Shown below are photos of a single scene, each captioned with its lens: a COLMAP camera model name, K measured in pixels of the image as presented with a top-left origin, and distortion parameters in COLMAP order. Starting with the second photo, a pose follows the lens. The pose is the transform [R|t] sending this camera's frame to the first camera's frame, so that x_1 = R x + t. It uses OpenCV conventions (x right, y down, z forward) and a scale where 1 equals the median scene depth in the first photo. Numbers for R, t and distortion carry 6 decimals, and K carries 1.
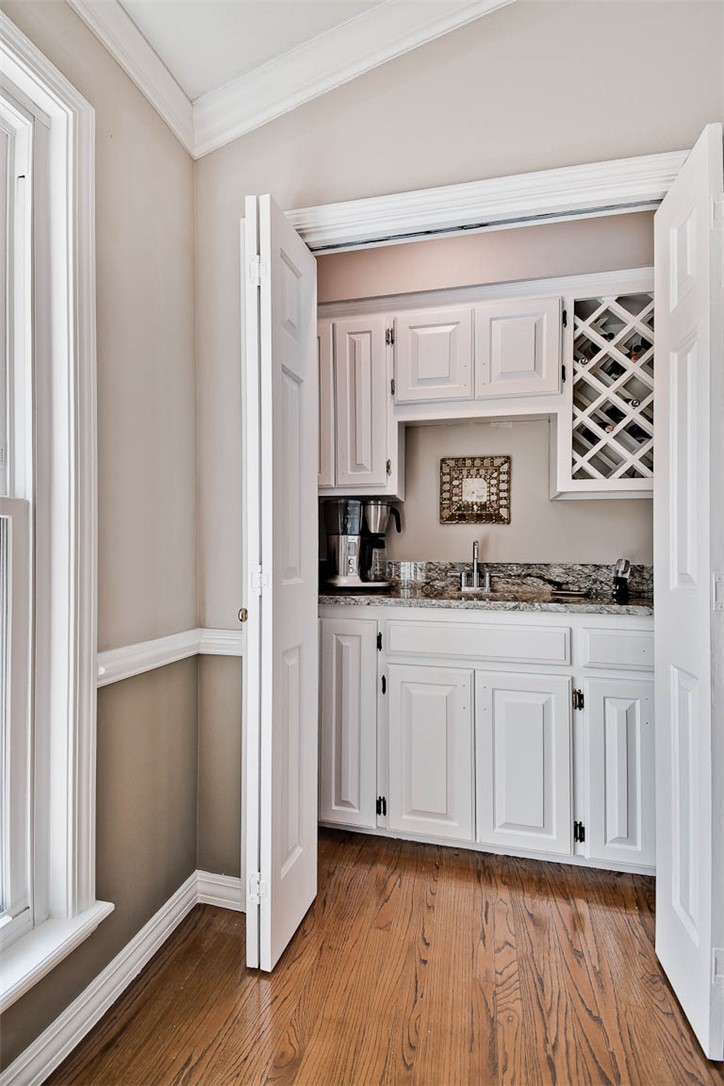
lens RADIAL K [[484.7, 0, 353.1], [0, 484.7, 547.6], [0, 0, 1]] dist [-0.005850, -0.008899]
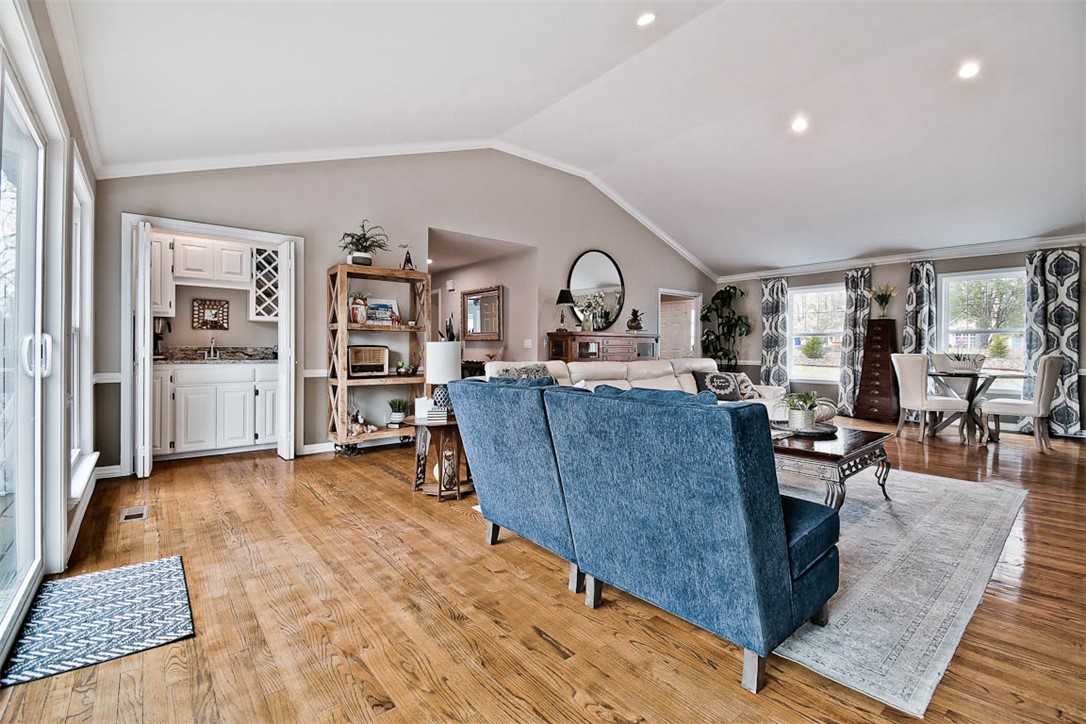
lens RADIAL K [[484.7, 0, 537.6], [0, 484.7, 354.9], [0, 0, 1]] dist [-0.005850, -0.008899]
pose [[0.615569, -0.011977, 0.787992, -0.691257], [-0.017076, 0.999447, 0.028531, -0.026130], [-0.787898, -0.031019, 0.615024, -1.871382]]
